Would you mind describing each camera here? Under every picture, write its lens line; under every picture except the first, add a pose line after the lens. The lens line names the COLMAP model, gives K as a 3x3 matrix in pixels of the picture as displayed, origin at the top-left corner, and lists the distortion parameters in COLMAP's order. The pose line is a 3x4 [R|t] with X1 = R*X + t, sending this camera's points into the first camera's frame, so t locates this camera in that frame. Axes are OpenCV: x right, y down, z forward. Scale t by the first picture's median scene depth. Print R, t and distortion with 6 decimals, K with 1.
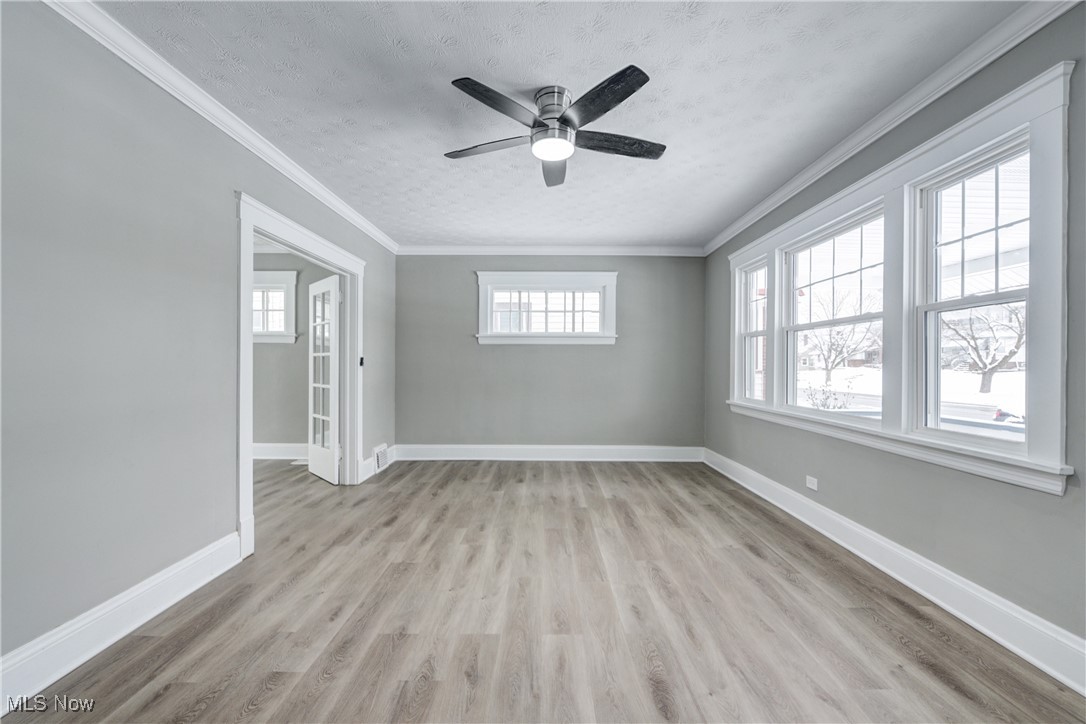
lens RADIAL K [[442.8, 0, 543.0], [0, 442.8, 362.0], [0, 0, 1]] dist [-0.003006, -0.000352]
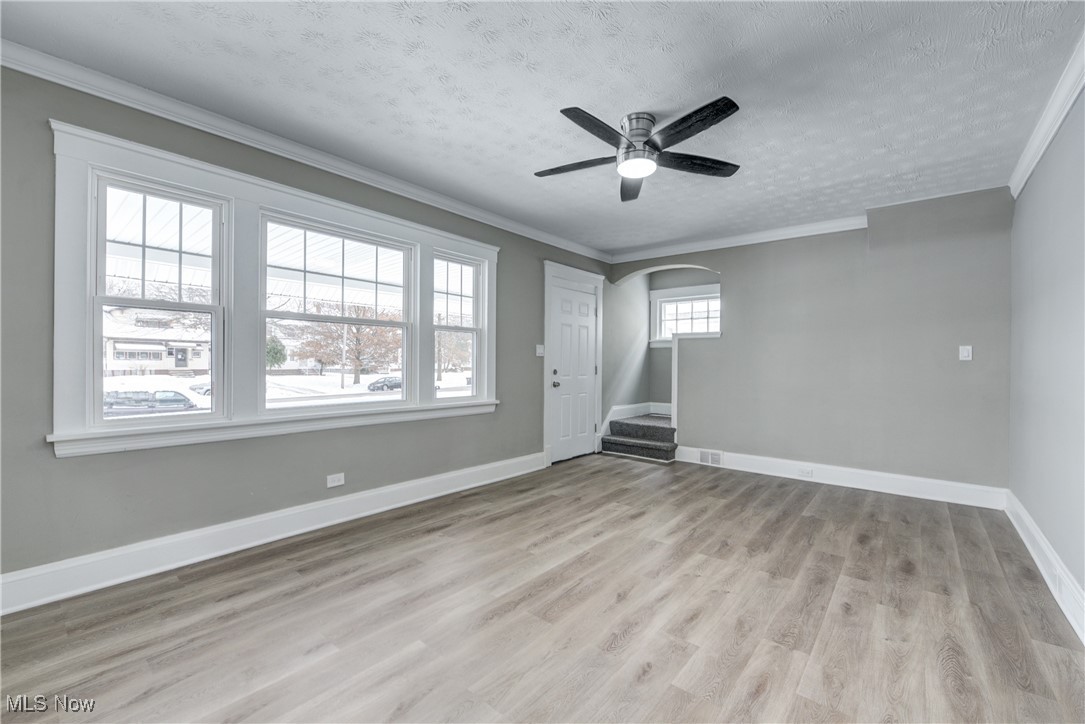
lens RADIAL K [[445.3, 0, 540.2], [0, 445.3, 369.0], [0, 0, 1]] dist [-0.011781, -0.000254]
pose [[-0.768780, -0.018210, 0.639254, -0.450643], [-0.015860, 0.999830, 0.009408, 0.011036], [-0.639316, -0.002906, -0.768938, 1.793439]]
